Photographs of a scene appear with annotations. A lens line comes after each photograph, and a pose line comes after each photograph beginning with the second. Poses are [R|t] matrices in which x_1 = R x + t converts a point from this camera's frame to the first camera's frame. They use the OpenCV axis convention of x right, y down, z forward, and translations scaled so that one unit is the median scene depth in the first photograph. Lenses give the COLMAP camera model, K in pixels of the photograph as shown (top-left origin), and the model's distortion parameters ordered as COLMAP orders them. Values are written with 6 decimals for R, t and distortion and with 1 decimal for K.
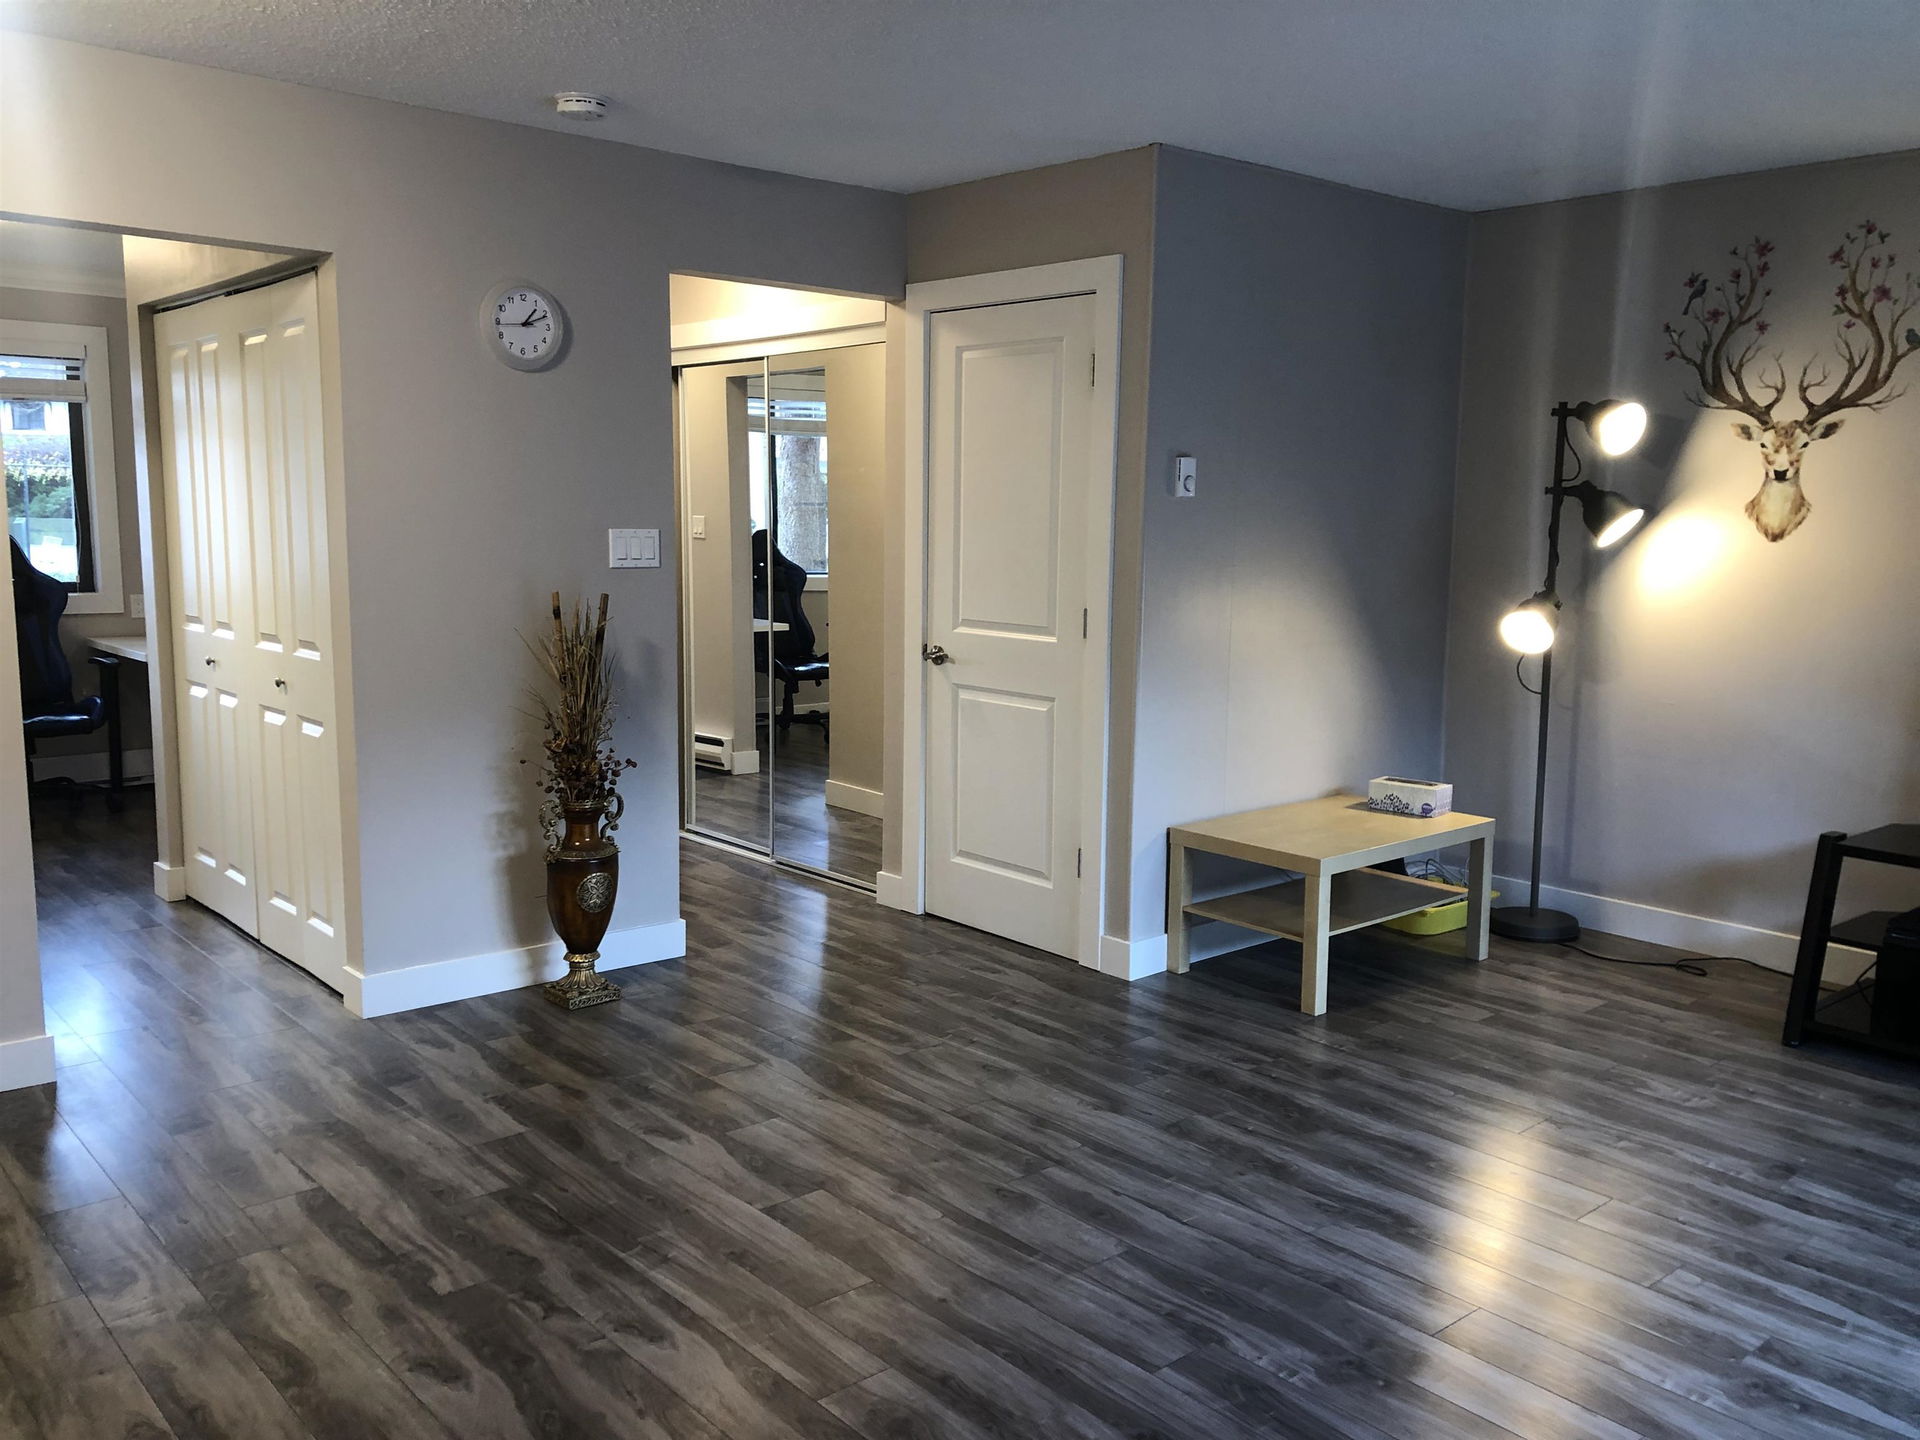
lens RADIAL K [[1550.0, 0, 960.4], [0, 1550.0, 717.3], [0, 0, 1]] dist [0.000971, 0.021171]
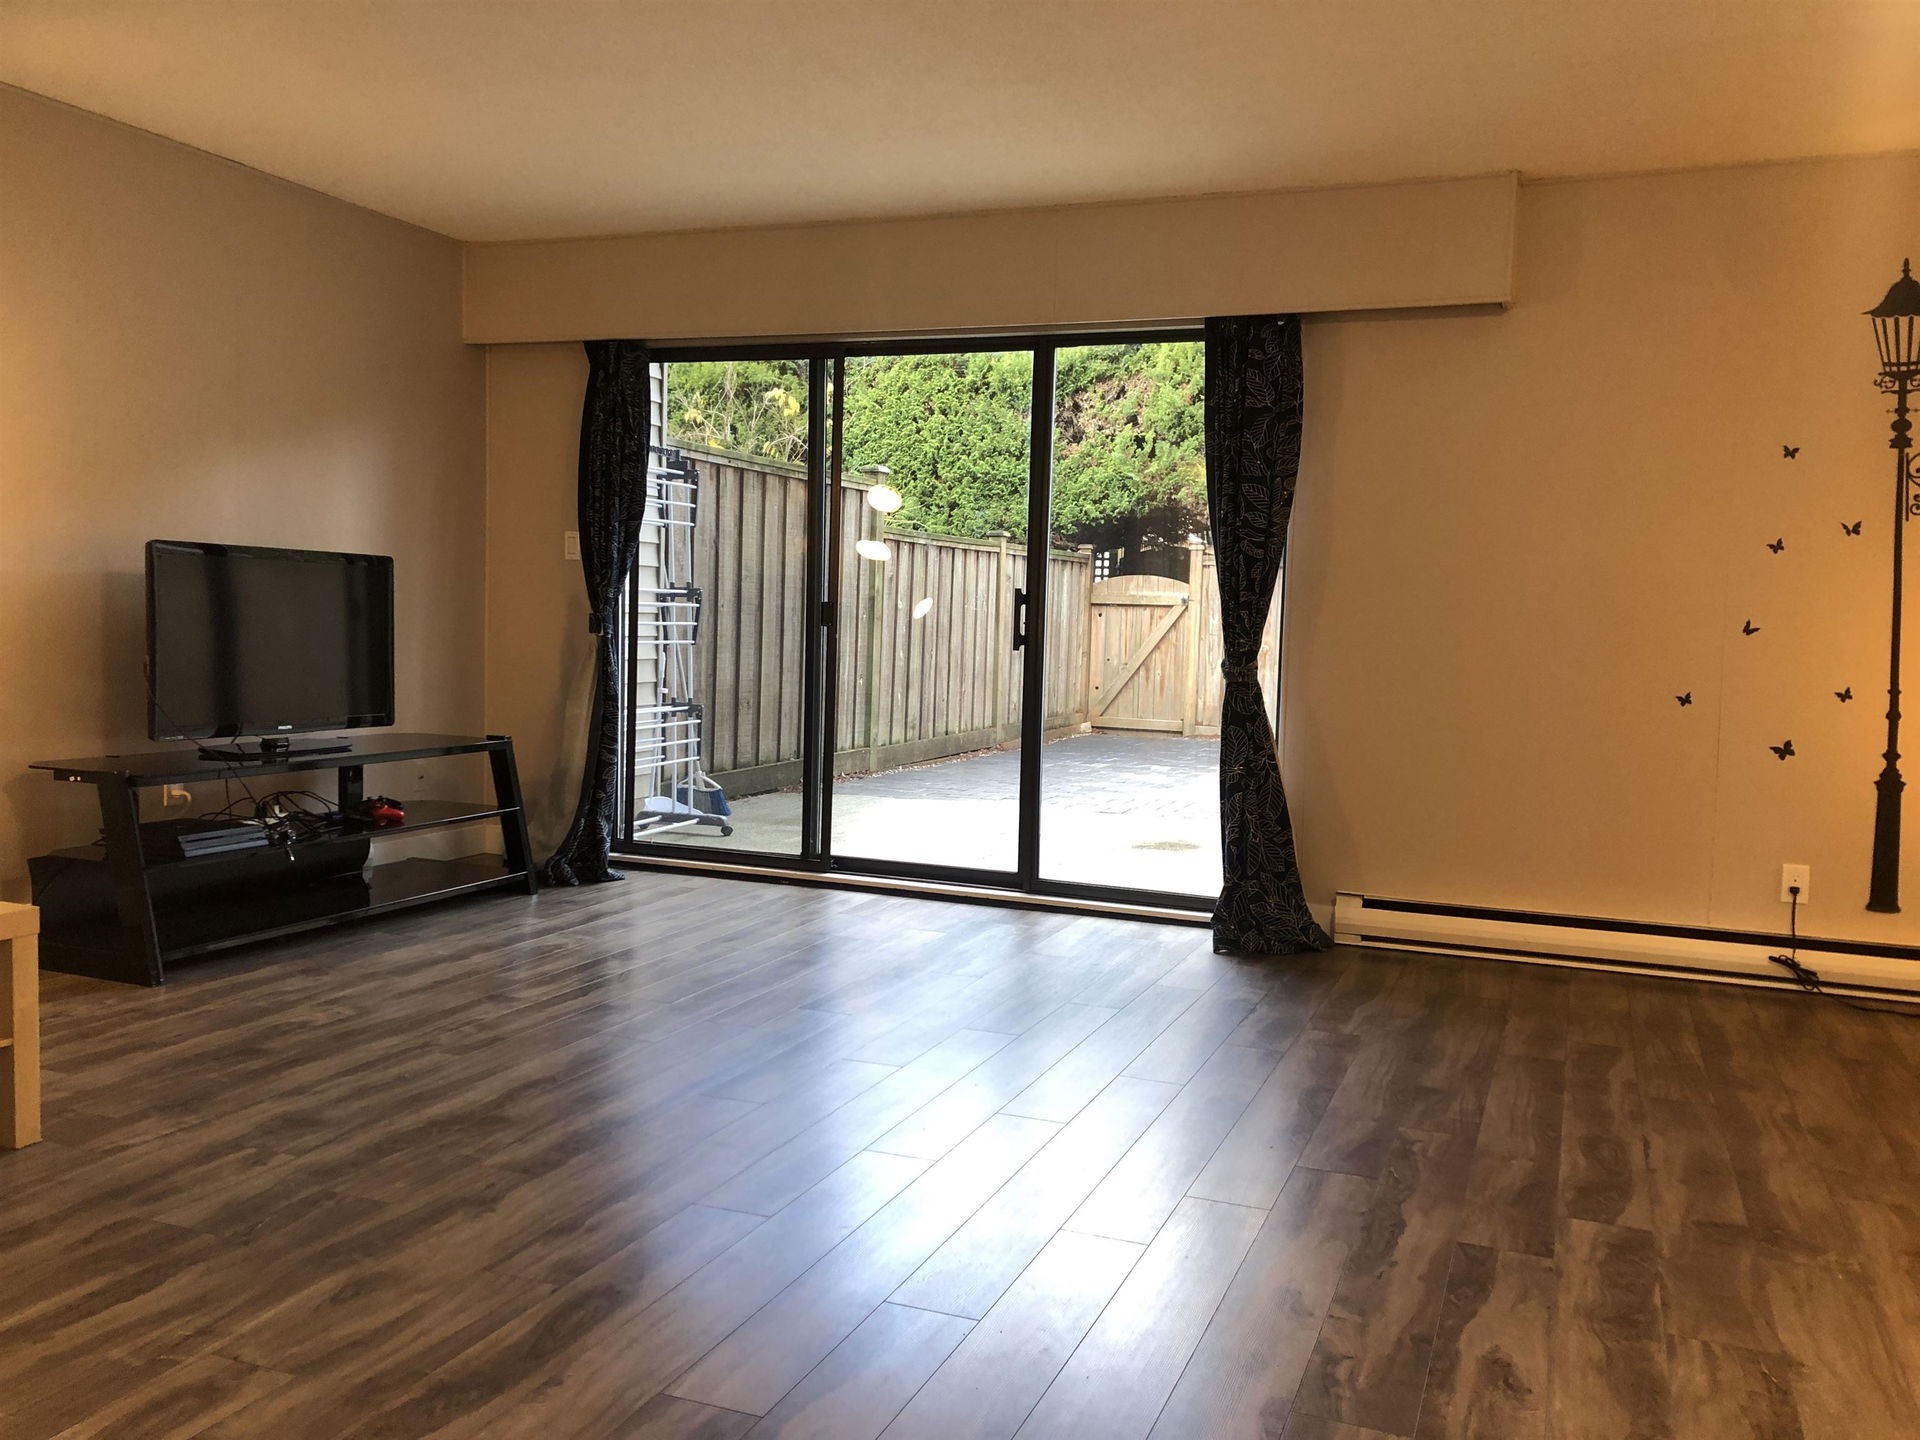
lens RADIAL K [[1550.0, 0, 948.1], [0, 1550.0, 815.0], [0, 0, 1]] dist [0.000971, 0.021171]
pose [[-0.452396, -0.141886, 0.880458, -0.585364], [0.087047, 0.975524, 0.201932, -0.053141], [-0.887559, 0.167994, -0.428972, 1.023599]]
